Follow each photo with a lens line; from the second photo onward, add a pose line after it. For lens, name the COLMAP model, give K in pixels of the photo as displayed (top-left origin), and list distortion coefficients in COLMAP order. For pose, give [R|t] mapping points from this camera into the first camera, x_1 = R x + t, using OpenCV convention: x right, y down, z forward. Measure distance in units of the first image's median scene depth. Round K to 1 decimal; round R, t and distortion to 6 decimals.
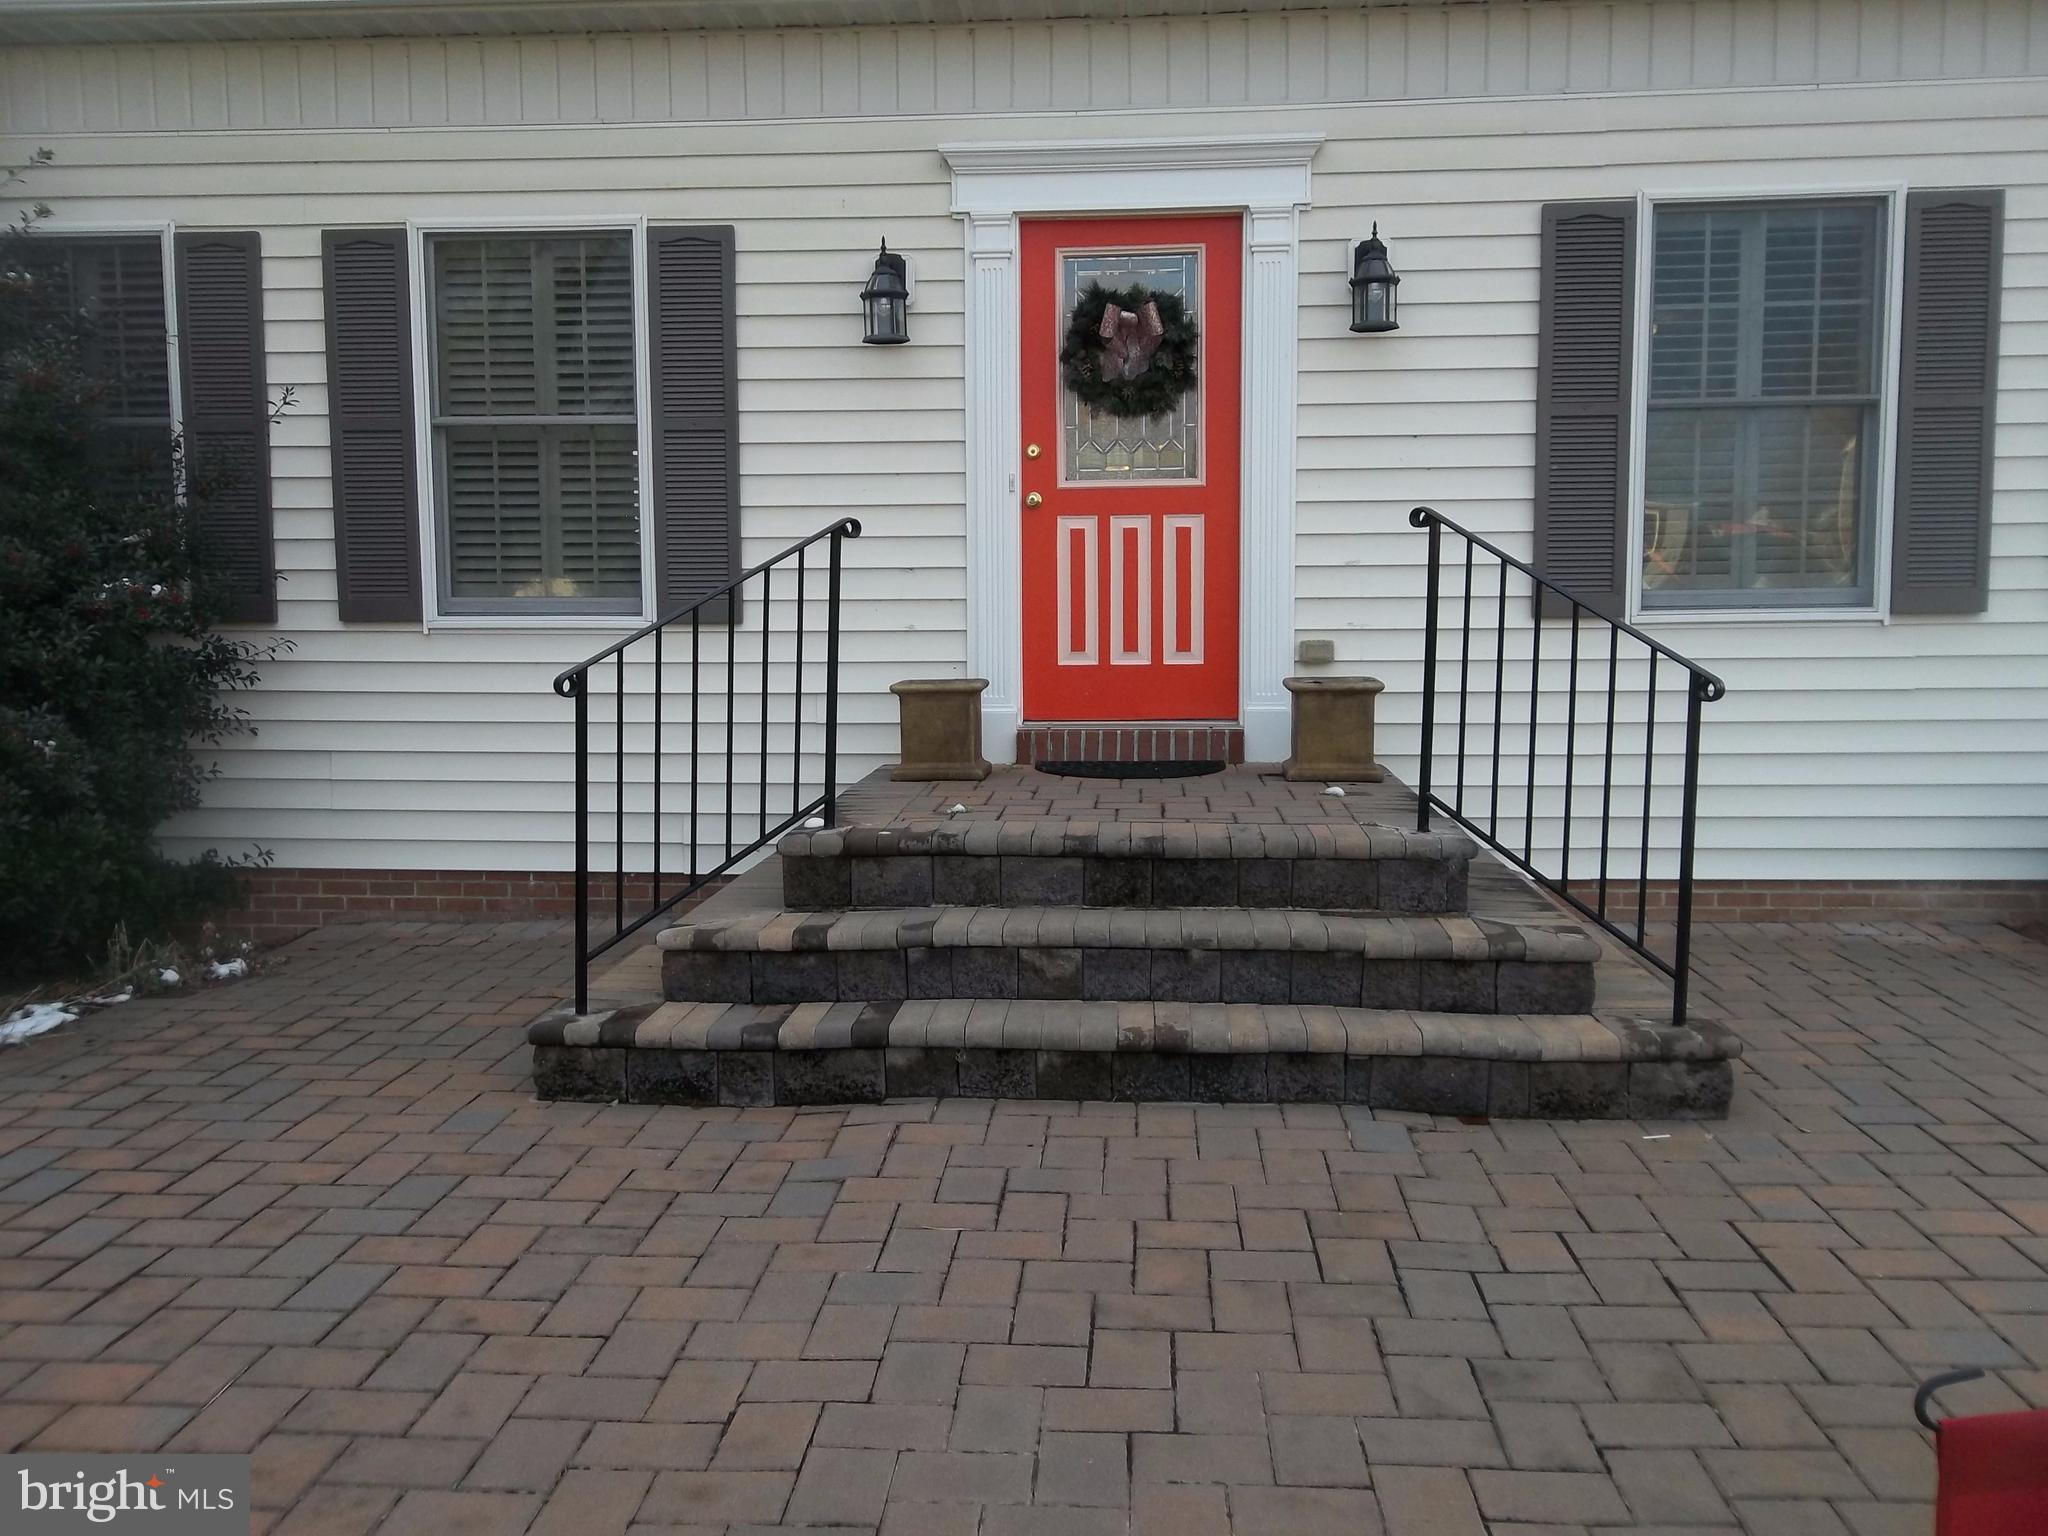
lens RADIAL K [[1731.1, 0, 1030.7], [0, 1731.1, 756.3], [0, 0, 1]] dist [0.056860, -0.007430]
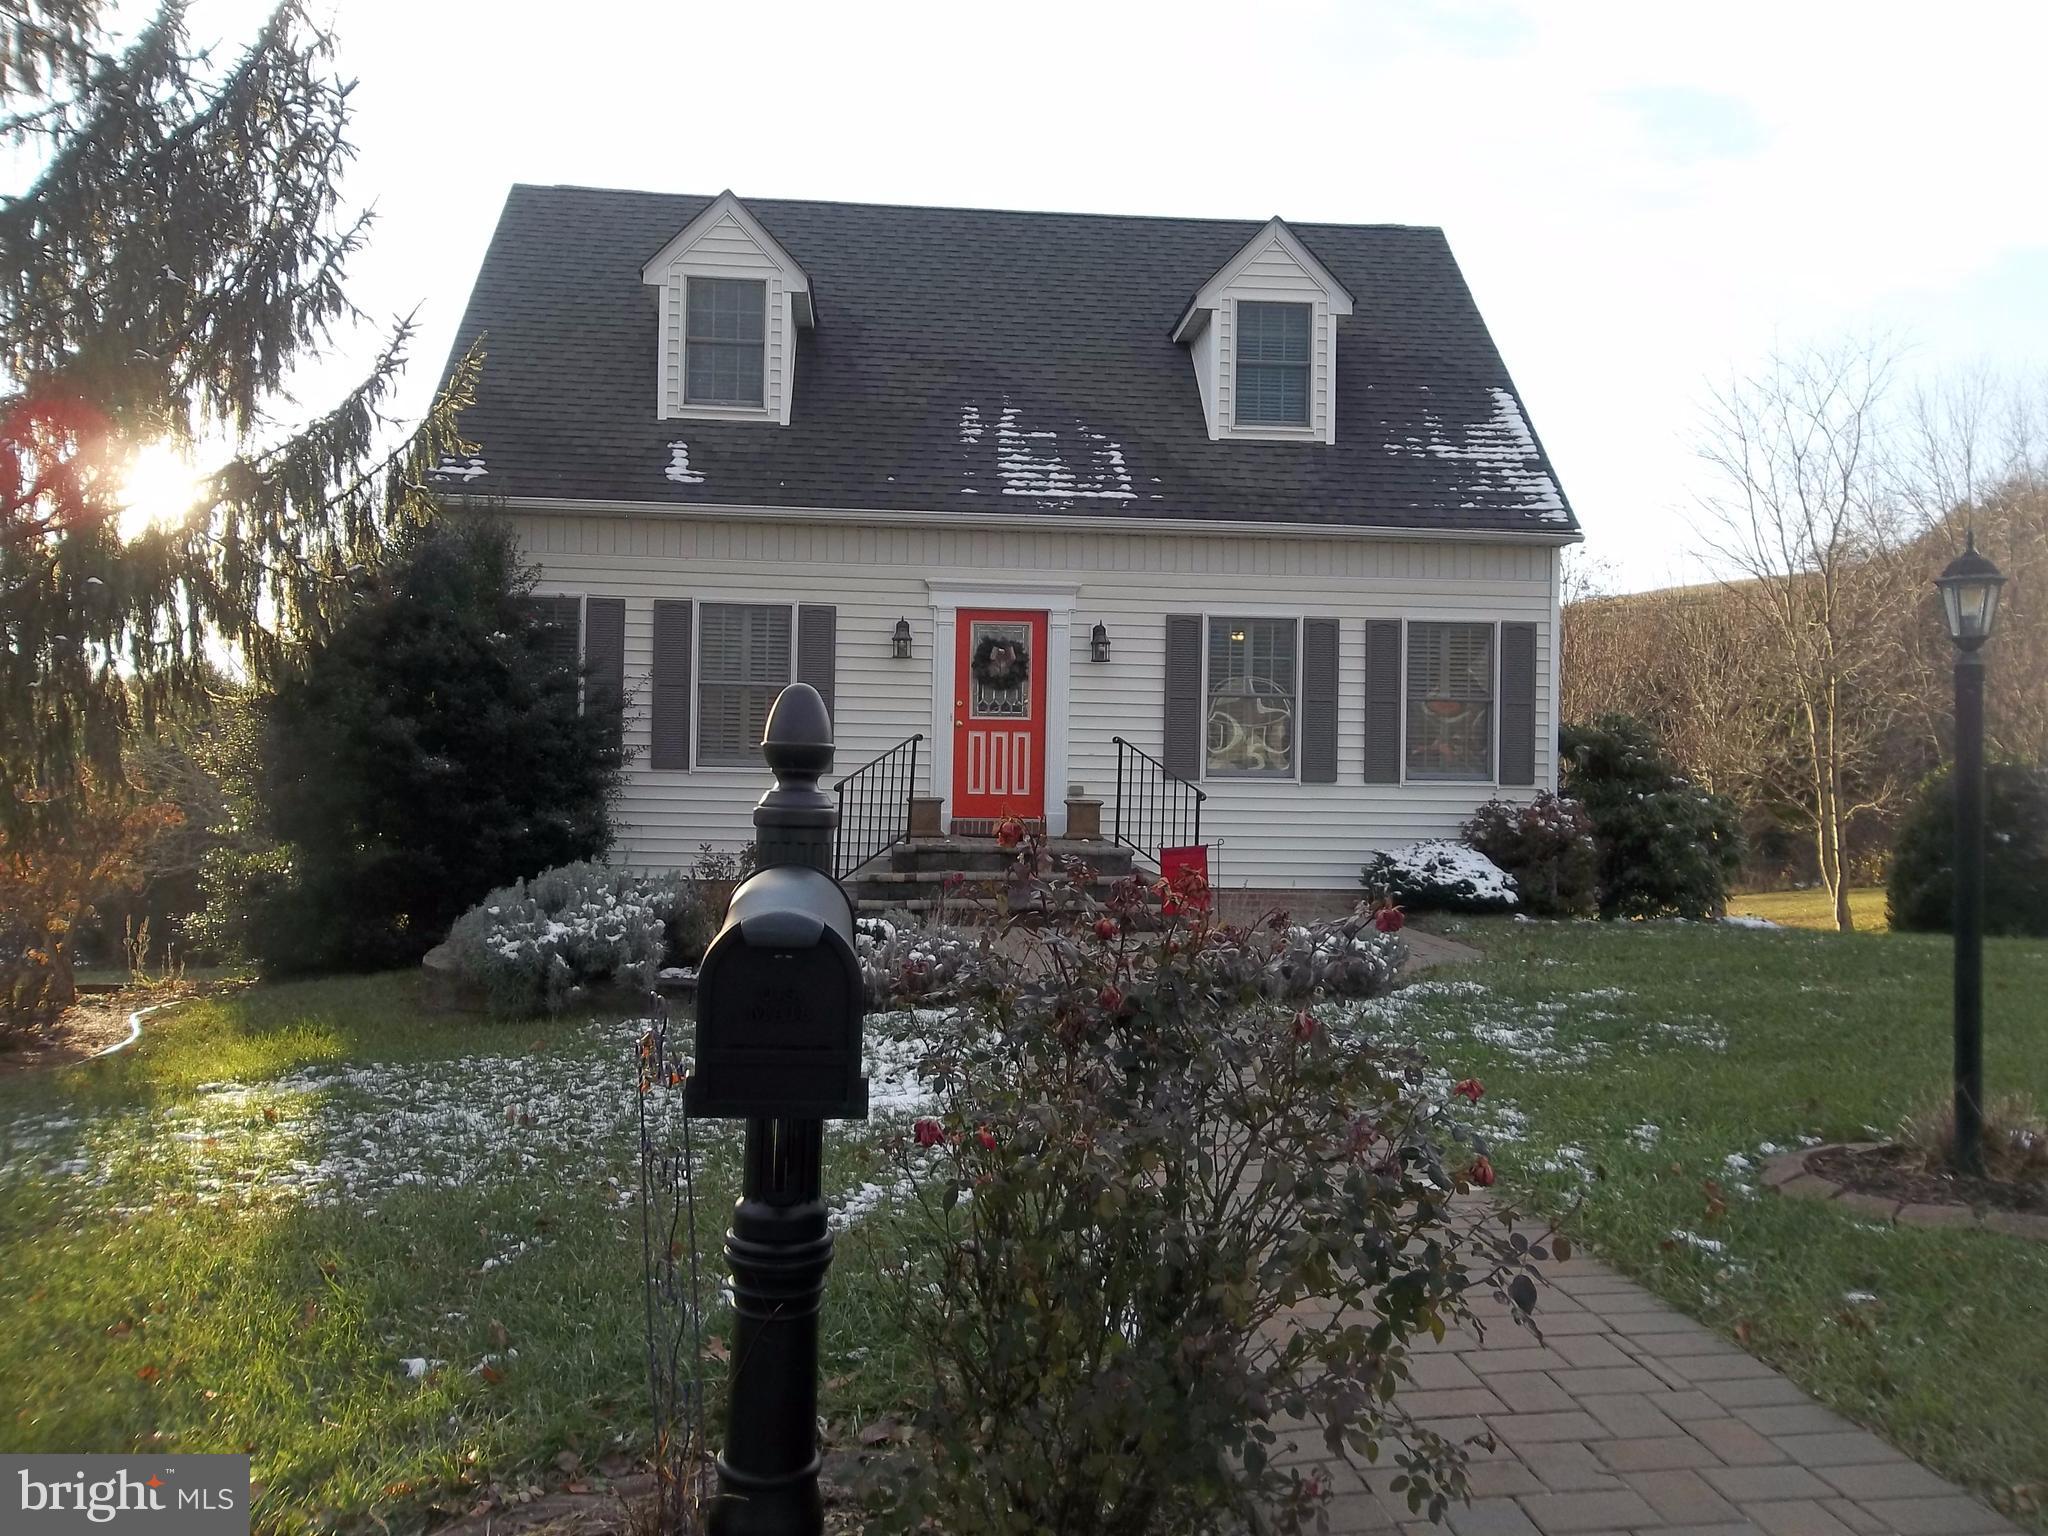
lens RADIAL K [[1731.1, 0, 1023.3], [0, 1731.1, 765.9], [0, 0, 1]] dist [0.056860, -0.007430]
pose [[0.987836, 0.027147, 0.153110, -0.278651], [-0.011816, 0.994901, -0.100162, 0.148051], [-0.155049, 0.097134, 0.983120, -1.363062]]
